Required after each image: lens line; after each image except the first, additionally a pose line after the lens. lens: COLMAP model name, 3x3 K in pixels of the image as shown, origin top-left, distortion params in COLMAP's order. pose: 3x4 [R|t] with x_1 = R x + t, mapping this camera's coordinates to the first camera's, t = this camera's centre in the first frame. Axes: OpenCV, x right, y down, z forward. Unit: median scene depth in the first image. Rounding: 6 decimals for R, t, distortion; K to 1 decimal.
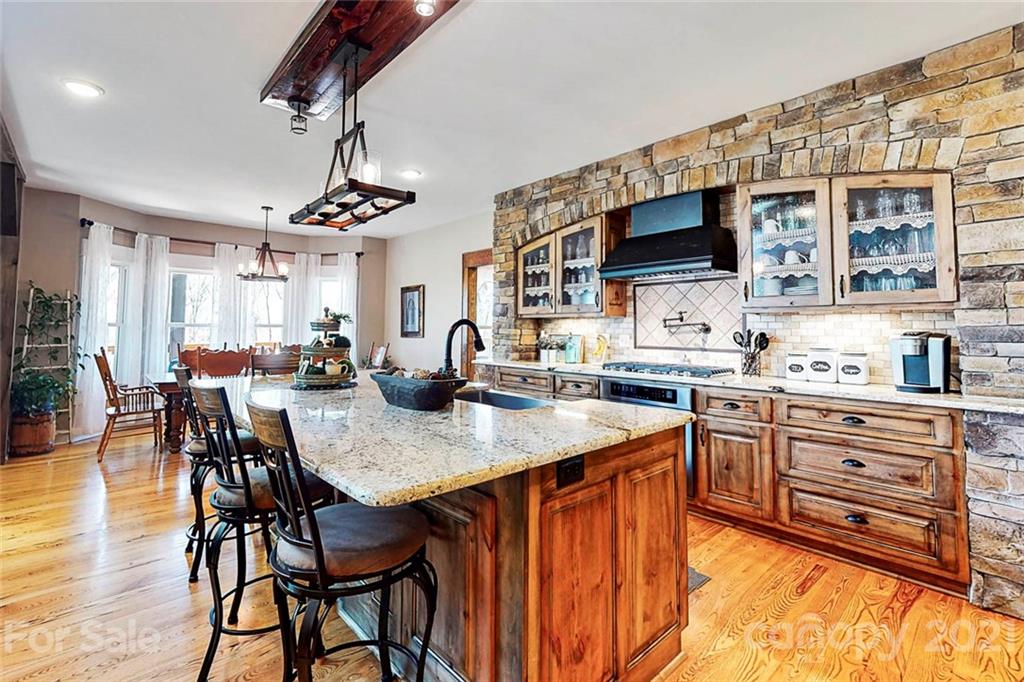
lens RADIAL K [[446.4, 0, 514.5], [0, 446.4, 302.9], [0, 0, 1]] dist [-0.001305, 0.000547]
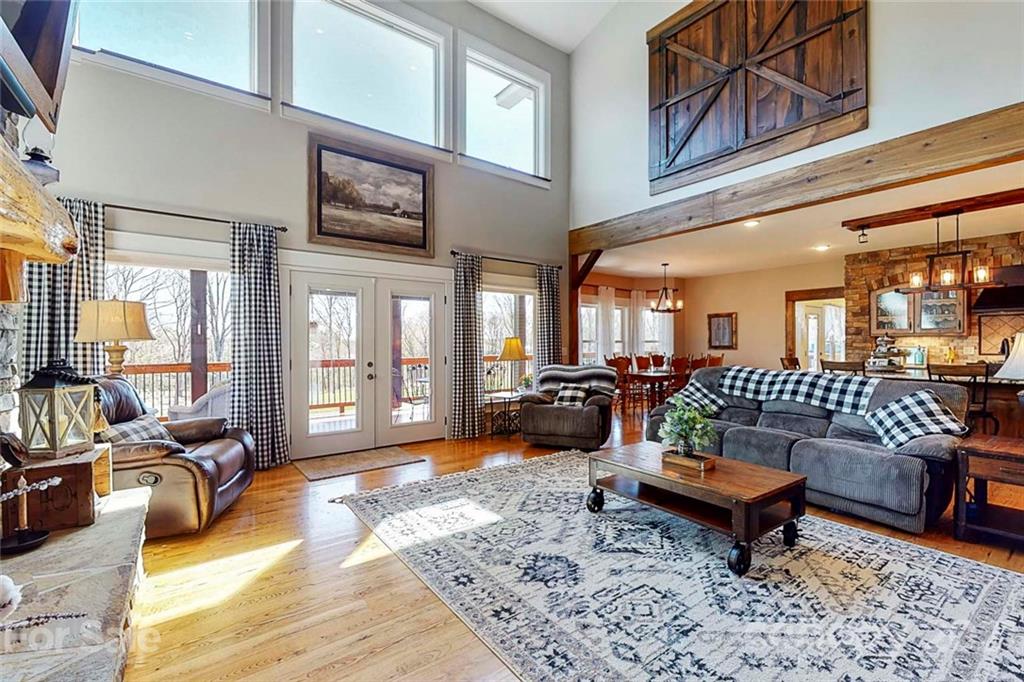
lens RADIAL K [[446.4, 0, 511.9], [0, 446.4, 342.2], [0, 0, 1]] dist [-0.001305, 0.000547]
pose [[0.991899, -0.002329, -0.127008, -1.201767], [0.009081, 0.998574, 0.052613, -0.044986], [0.126704, -0.053340, 0.990505, -0.803864]]
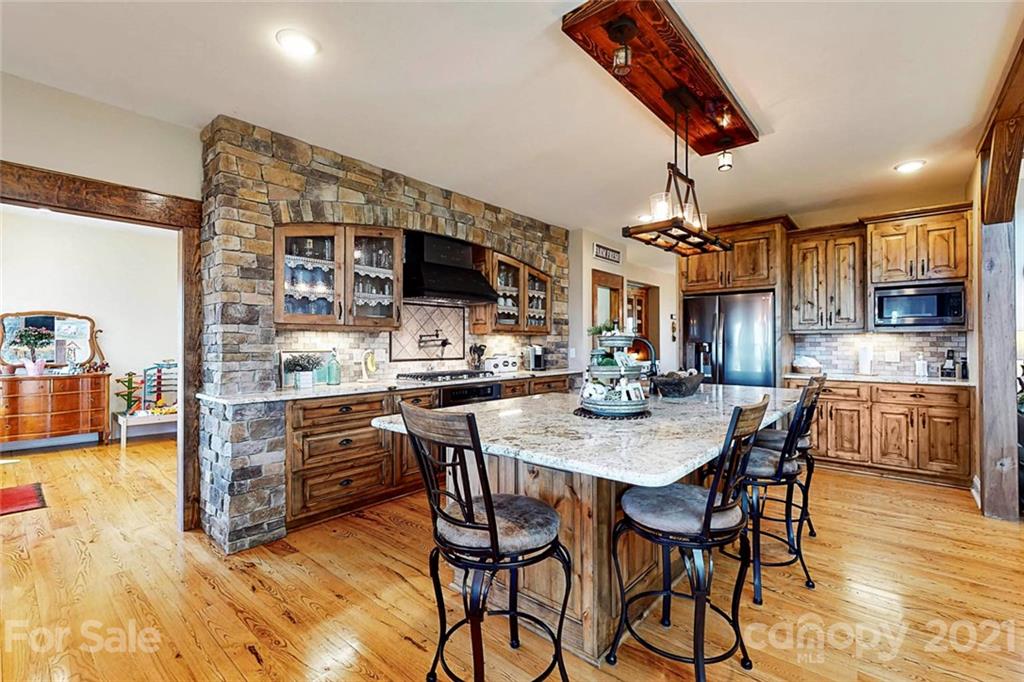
lens RADIAL K [[446.4, 0, 508.5], [0, 446.4, 340.6], [0, 0, 1]] dist [-0.001305, 0.000547]
pose [[-0.090066, 0.003112, 0.995931, -0.809365], [-0.054987, 0.998454, -0.008093, 0.044817], [-0.994417, -0.055492, -0.089755, 0.825827]]
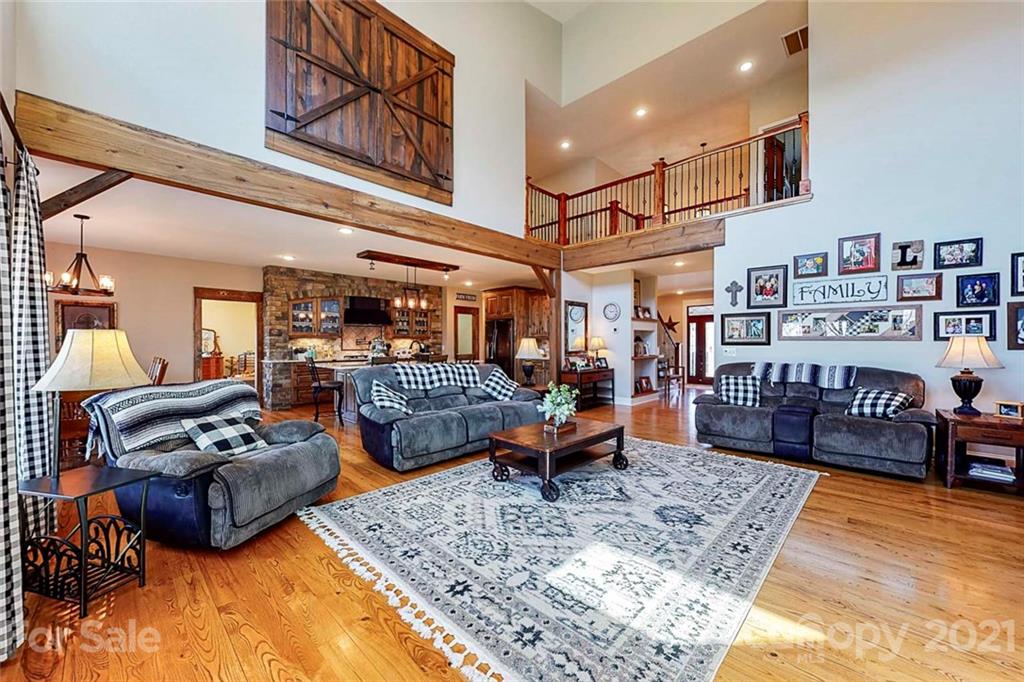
lens RADIAL K [[385.9, 0, 510.1], [0, 385.9, 342.4], [0, 0, 1]] dist [0.002172, 0.000306]
pose [[-0.041414, -0.001702, 0.999141, -1.925138], [-0.055252, 0.998472, -0.000589, 0.004718], [-0.997613, -0.055229, -0.041444, 0.159821]]
